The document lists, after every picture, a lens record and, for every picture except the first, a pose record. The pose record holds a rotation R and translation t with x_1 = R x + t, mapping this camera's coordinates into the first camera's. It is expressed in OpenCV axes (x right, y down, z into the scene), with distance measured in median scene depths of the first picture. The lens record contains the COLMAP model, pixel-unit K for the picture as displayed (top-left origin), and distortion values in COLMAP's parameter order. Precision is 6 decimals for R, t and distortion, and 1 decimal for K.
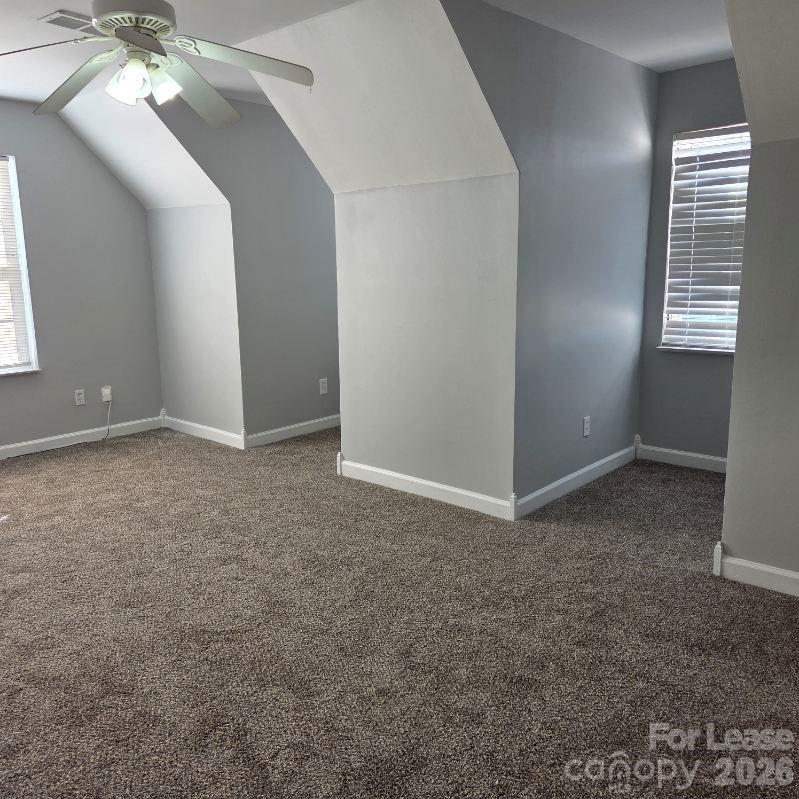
lens RADIAL K [[718.8, 0, 399.6], [0, 718.8, 386.4], [0, 0, 1]] dist [0.070929, -0.078611]
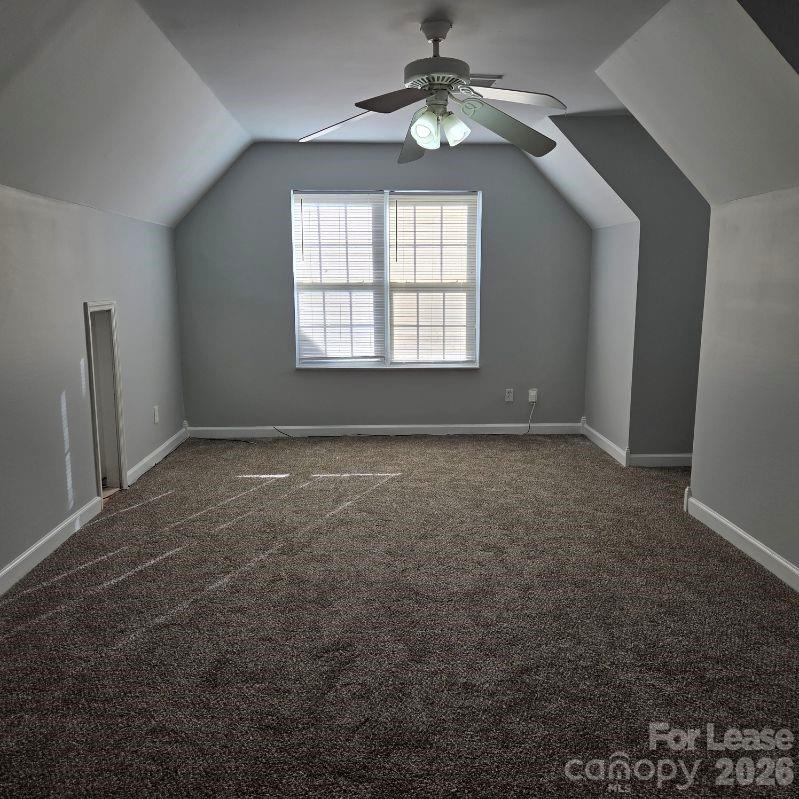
lens RADIAL K [[725.5, 0, 406.0], [0, 725.5, 398.0], [0, 0, 1]] dist [0.078138, -0.006235]
pose [[0.694839, 0.130288, -0.707265, 0.315082], [-0.135197, 0.989583, 0.049473, -0.018215], [0.706343, 0.061245, 0.705216, 0.079298]]
